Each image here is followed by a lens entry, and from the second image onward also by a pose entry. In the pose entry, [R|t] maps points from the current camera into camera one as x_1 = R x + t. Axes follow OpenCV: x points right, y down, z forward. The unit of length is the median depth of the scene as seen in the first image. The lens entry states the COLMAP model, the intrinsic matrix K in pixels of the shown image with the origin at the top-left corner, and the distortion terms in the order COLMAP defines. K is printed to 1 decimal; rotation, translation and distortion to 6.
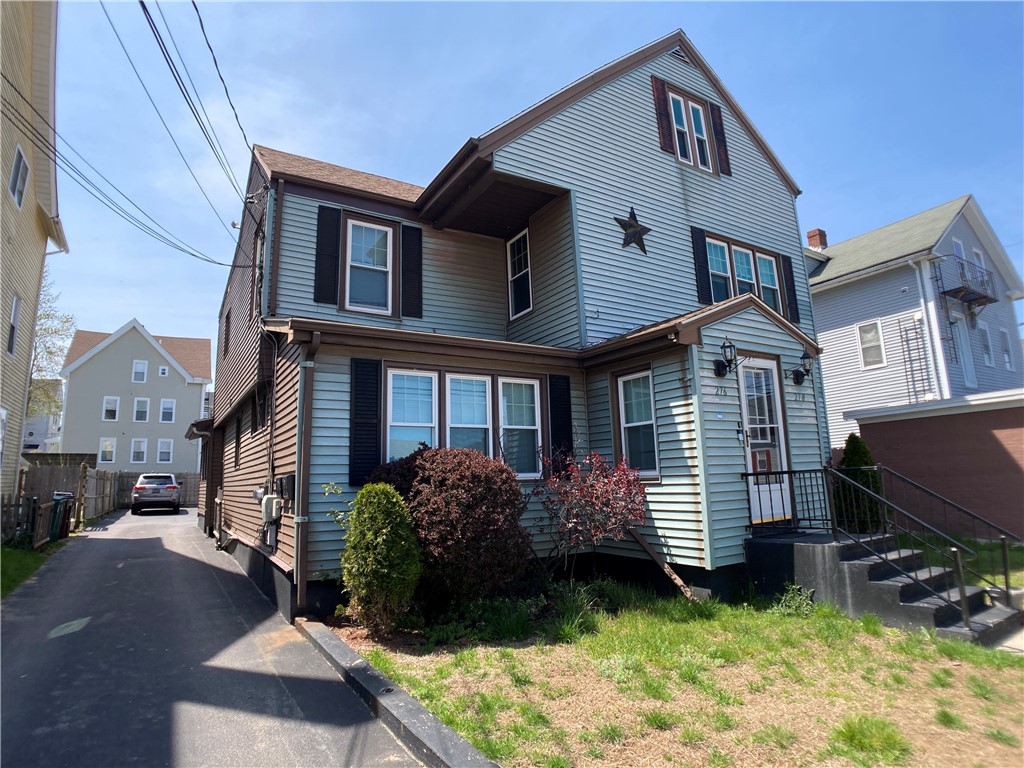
lens RADIAL K [[569.6, 0, 512.0], [0, 569.6, 384.0], [0, 0, 1]] dist [-0.083960, 0.000715]
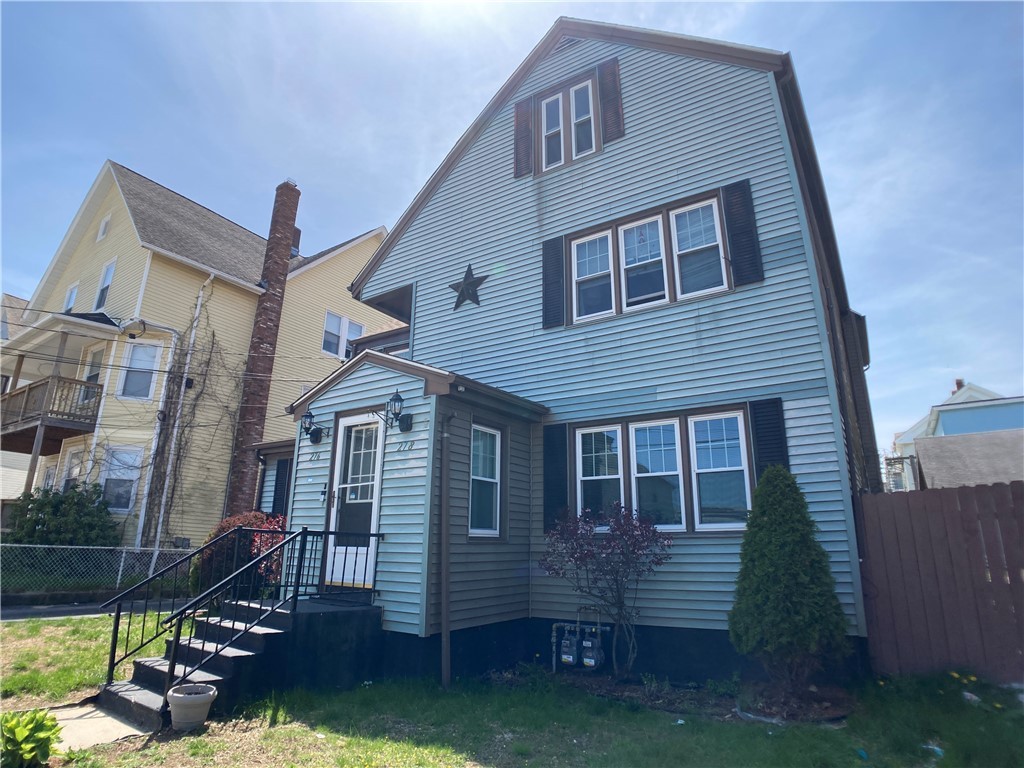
lens RADIAL K [[526.8, 0, 512.1], [0, 526.8, 398.5], [0, 0, 1]] dist [-0.024533, 0.000030]
pose [[0.457582, -0.185472, -0.869608, 1.161296], [0.130454, 0.981423, -0.140676, 0.076558], [0.879546, -0.049073, 0.473277, 0.680499]]
